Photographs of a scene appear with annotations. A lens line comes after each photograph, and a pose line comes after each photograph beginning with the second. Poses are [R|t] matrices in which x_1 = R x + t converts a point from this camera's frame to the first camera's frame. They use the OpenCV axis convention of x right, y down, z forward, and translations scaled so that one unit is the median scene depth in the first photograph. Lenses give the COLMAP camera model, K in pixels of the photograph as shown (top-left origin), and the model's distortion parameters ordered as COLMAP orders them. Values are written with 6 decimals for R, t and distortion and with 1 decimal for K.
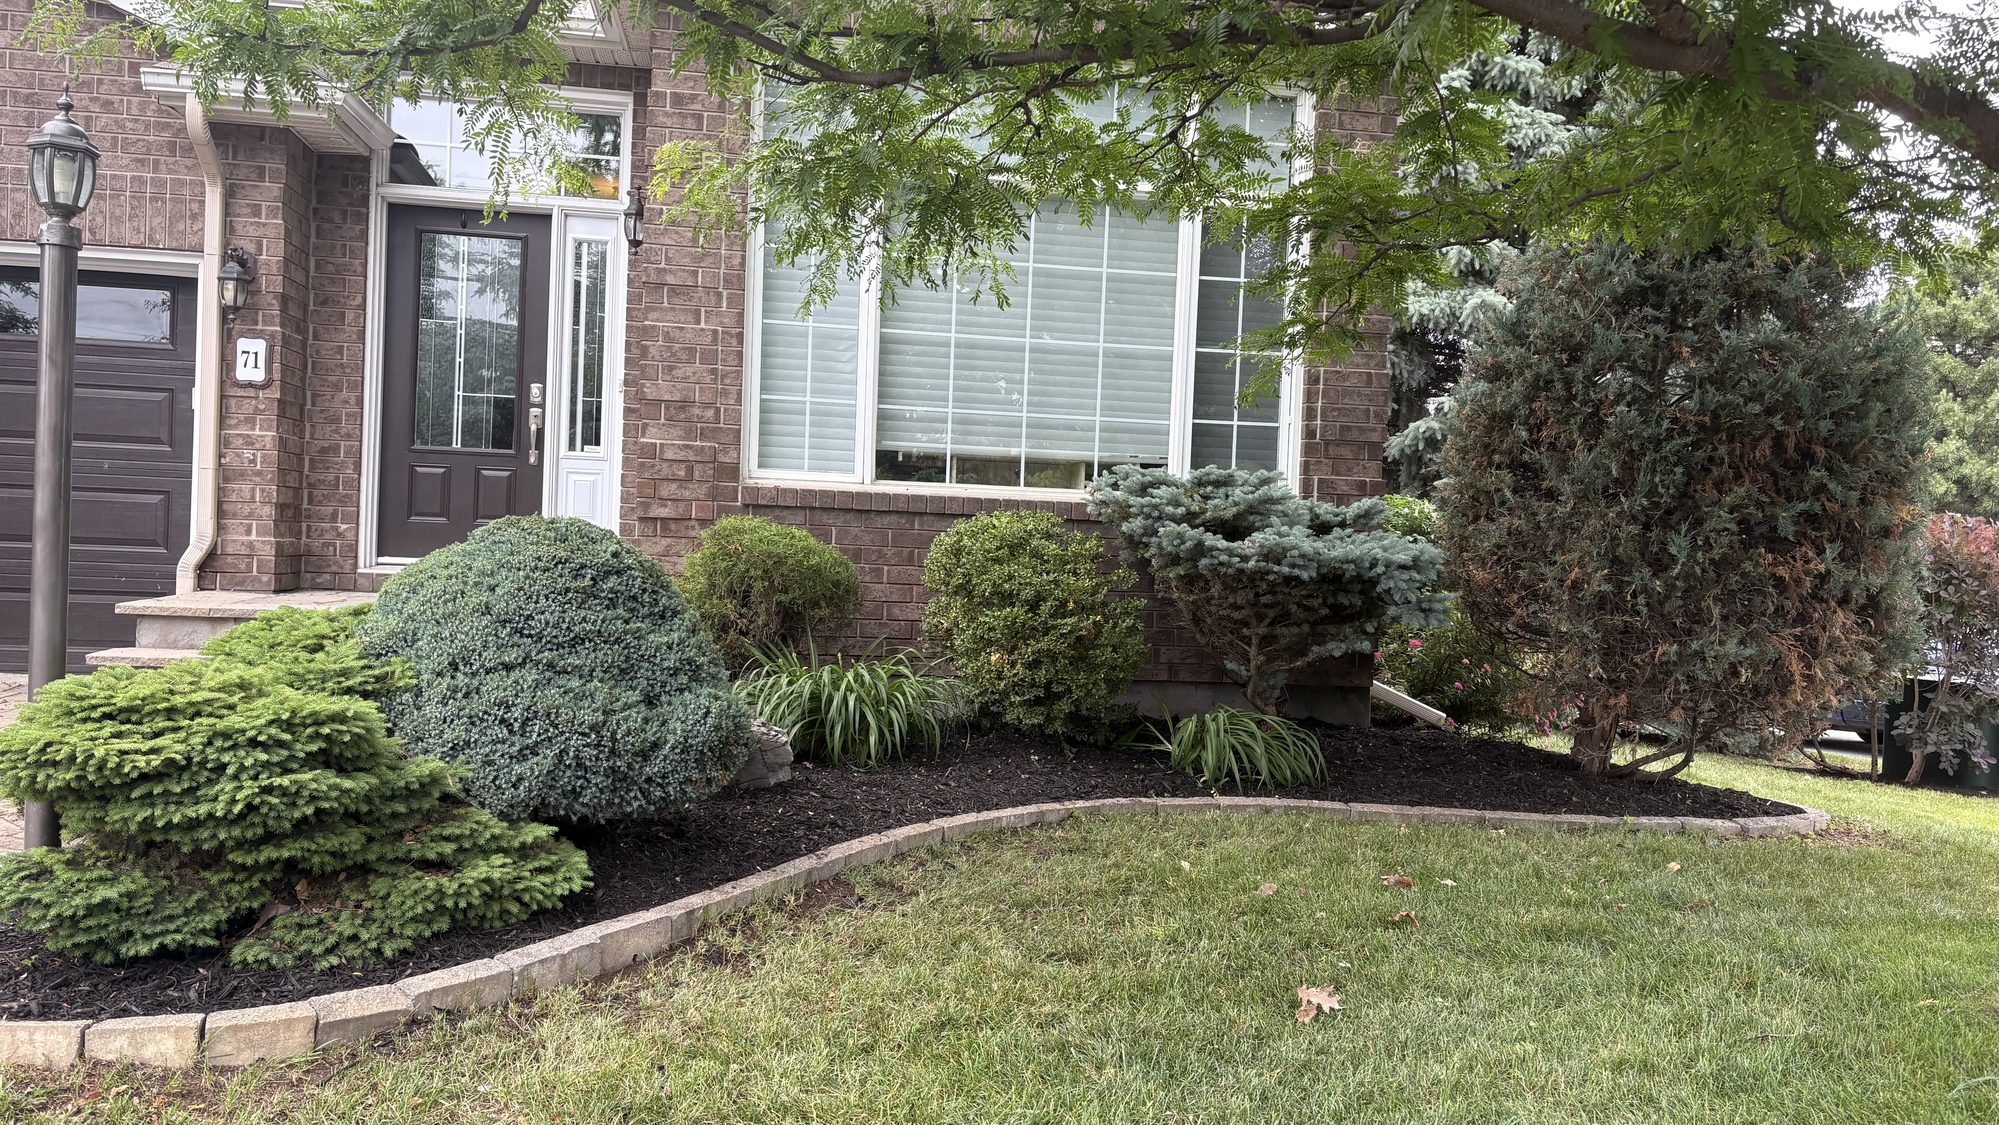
lens RADIAL K [[1454.9, 0, 994.8], [0, 1454.9, 584.0], [0, 0, 1]] dist [0.083262, -0.111820]
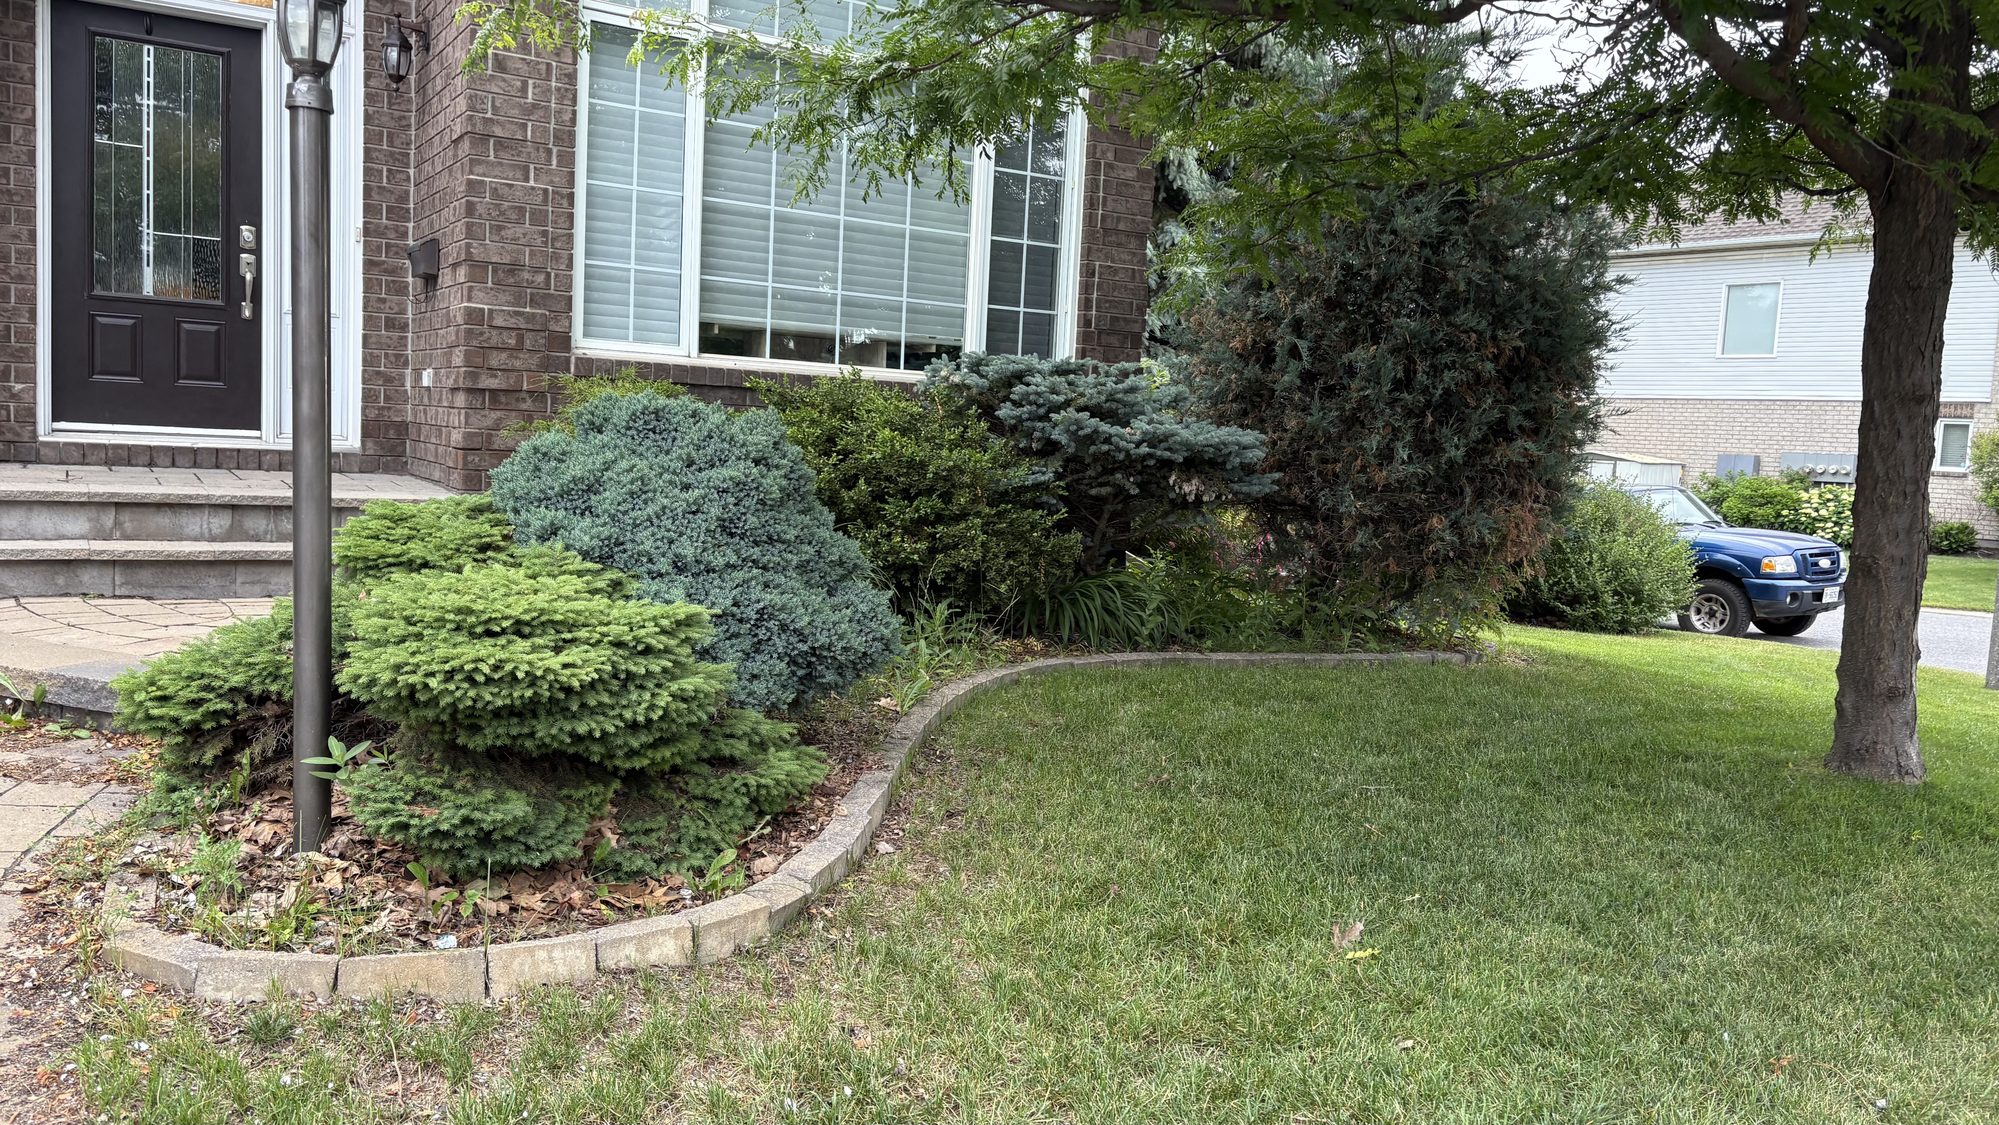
lens RADIAL K [[1499.7, 0, 979.0], [0, 1499.7, 556.7], [0, 0, 1]] dist [-0.009029, 0.009103]
pose [[0.918460, -0.022884, 0.394851, -0.310617], [-0.009786, 0.996704, 0.080530, -0.018116], [-0.395392, -0.077827, 0.915209, -0.008125]]
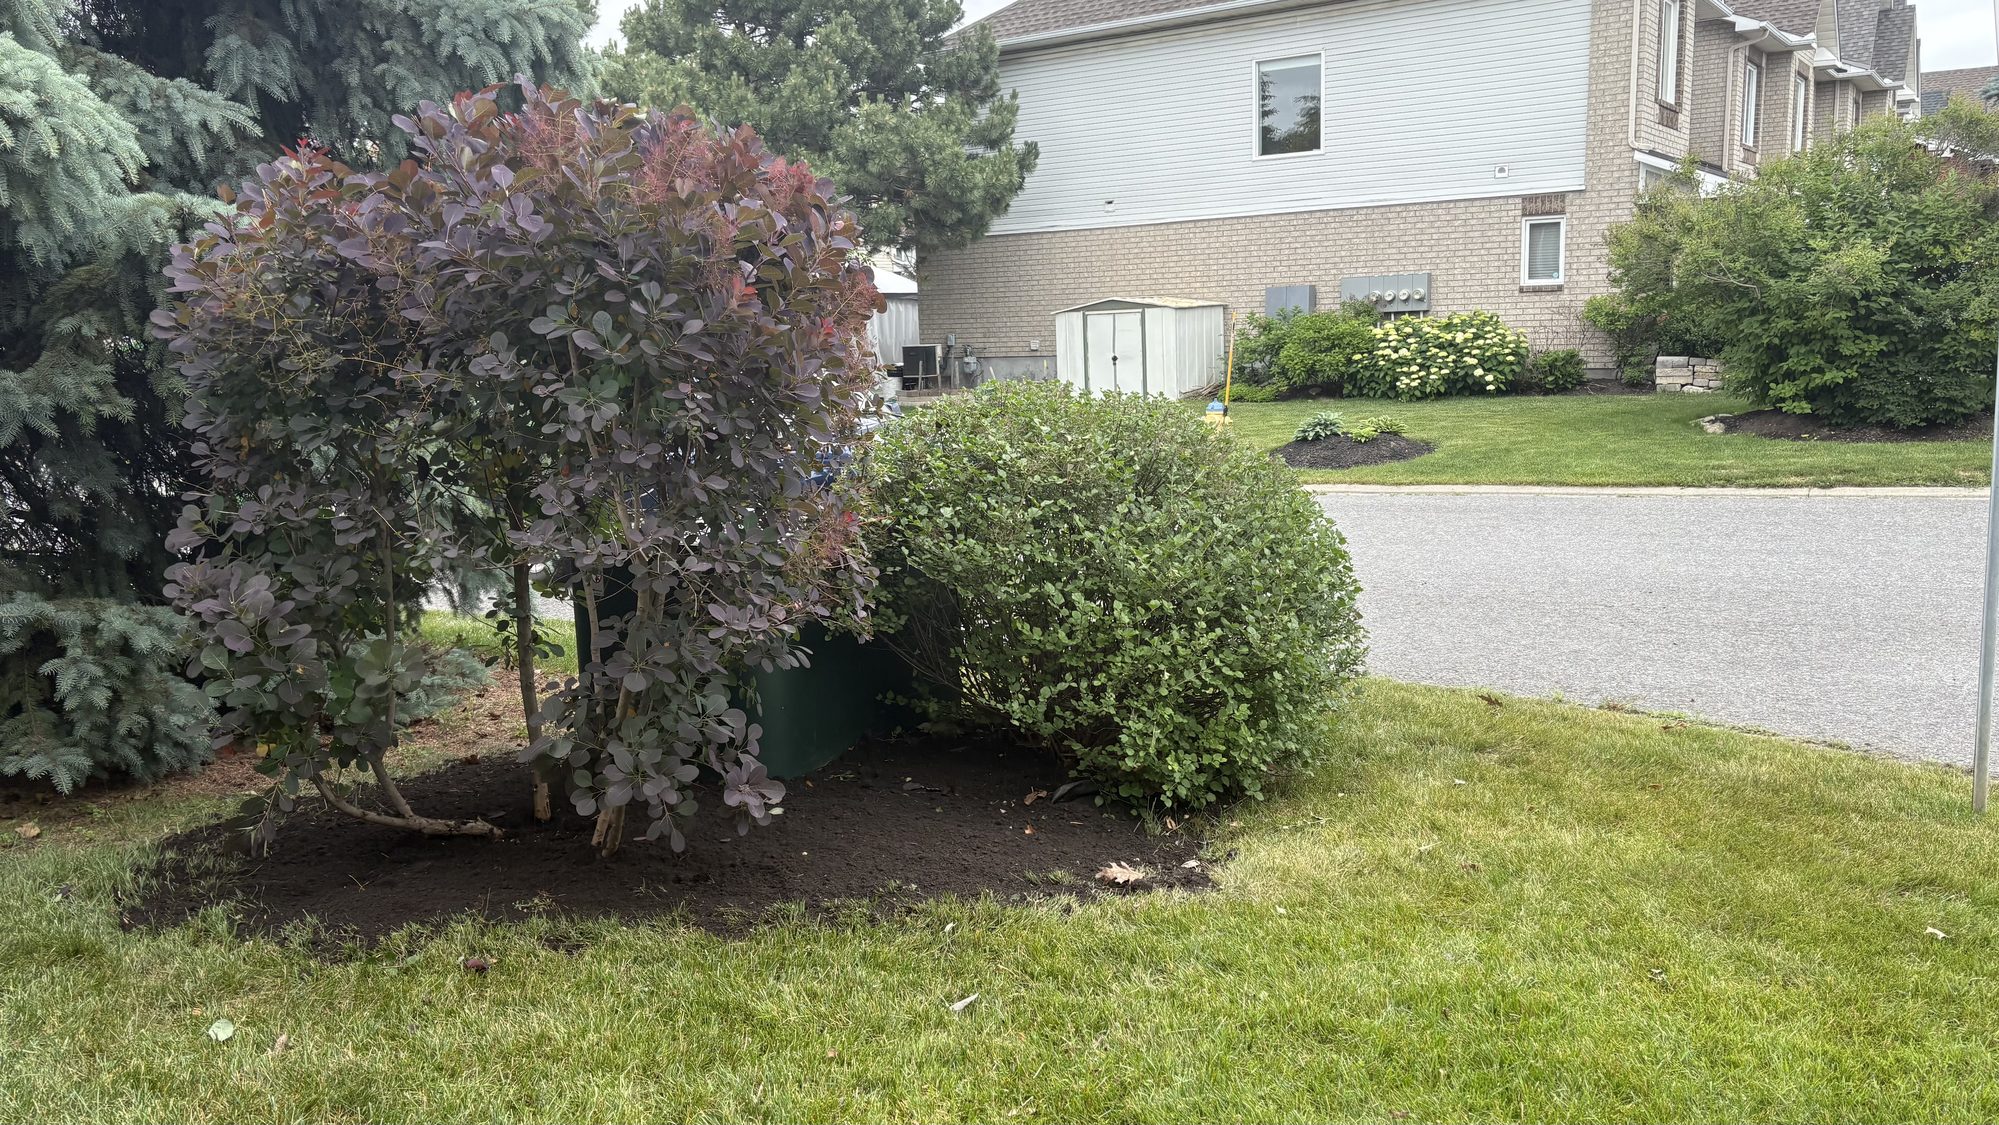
lens RADIAL K [[1494.9, 0, 999.5], [0, 1494.9, 562.5], [0, 0, 1]] dist [0.093241, -0.100120]
pose [[0.756043, -0.161351, 0.634322, 0.623628], [0.067413, 0.983180, 0.169740, 0.006333], [-0.651041, -0.085569, 0.754204, 0.873958]]
